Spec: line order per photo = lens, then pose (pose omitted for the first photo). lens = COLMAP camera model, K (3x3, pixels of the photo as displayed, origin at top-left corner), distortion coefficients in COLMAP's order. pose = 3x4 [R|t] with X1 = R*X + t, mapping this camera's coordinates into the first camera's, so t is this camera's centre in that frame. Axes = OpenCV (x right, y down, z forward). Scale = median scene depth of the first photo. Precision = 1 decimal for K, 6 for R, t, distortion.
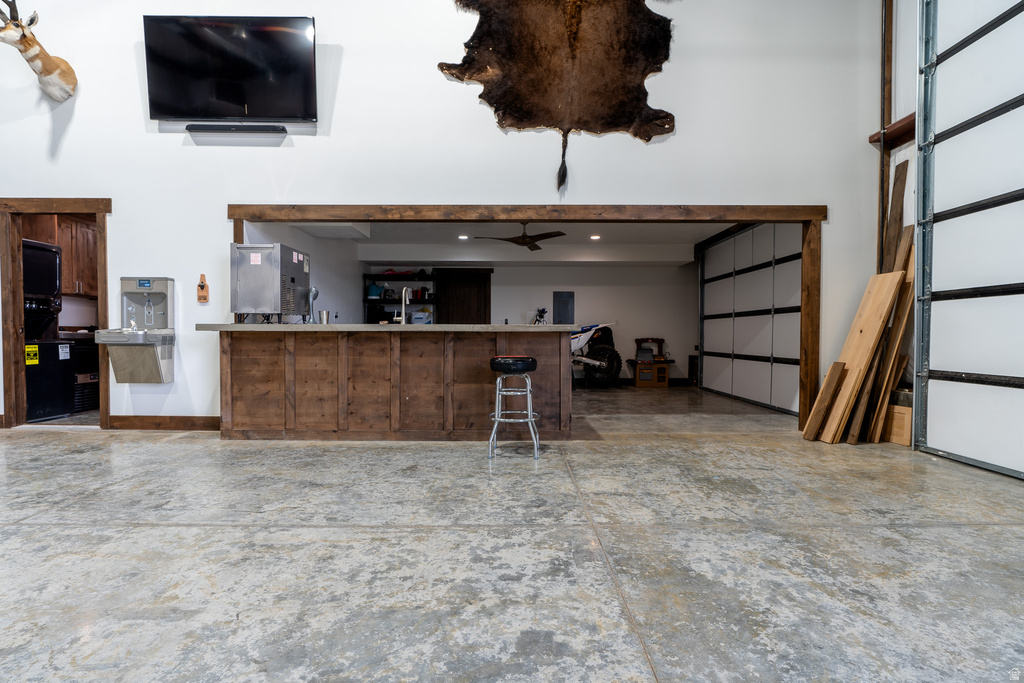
lens RADIAL K [[532.5, 0, 510.8], [0, 532.5, 345.2], [0, 0, 1]] dist [0.000262, 0.001022]
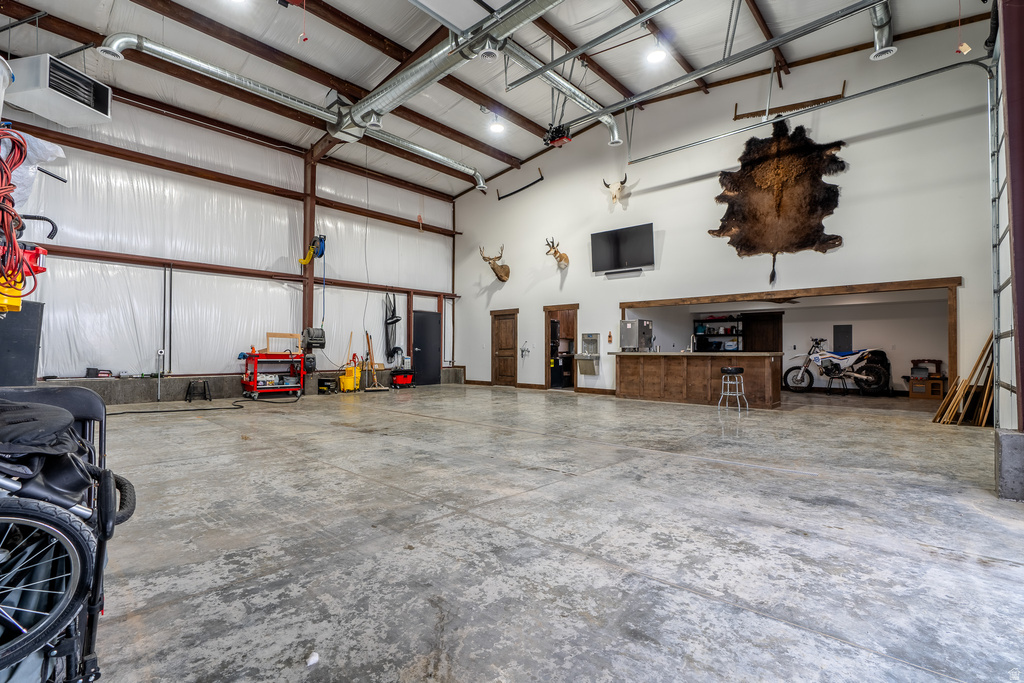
lens RADIAL K [[460.4, 0, 506.2], [0, 460.4, 345.6], [0, 0, 1]] dist [0.000136, 0.000577]
pose [[0.734161, -0.009717, -0.678906, 0.525055], [-0.015144, 0.999415, -0.030681, 0.004659], [0.678806, 0.032806, 0.733584, -0.905226]]
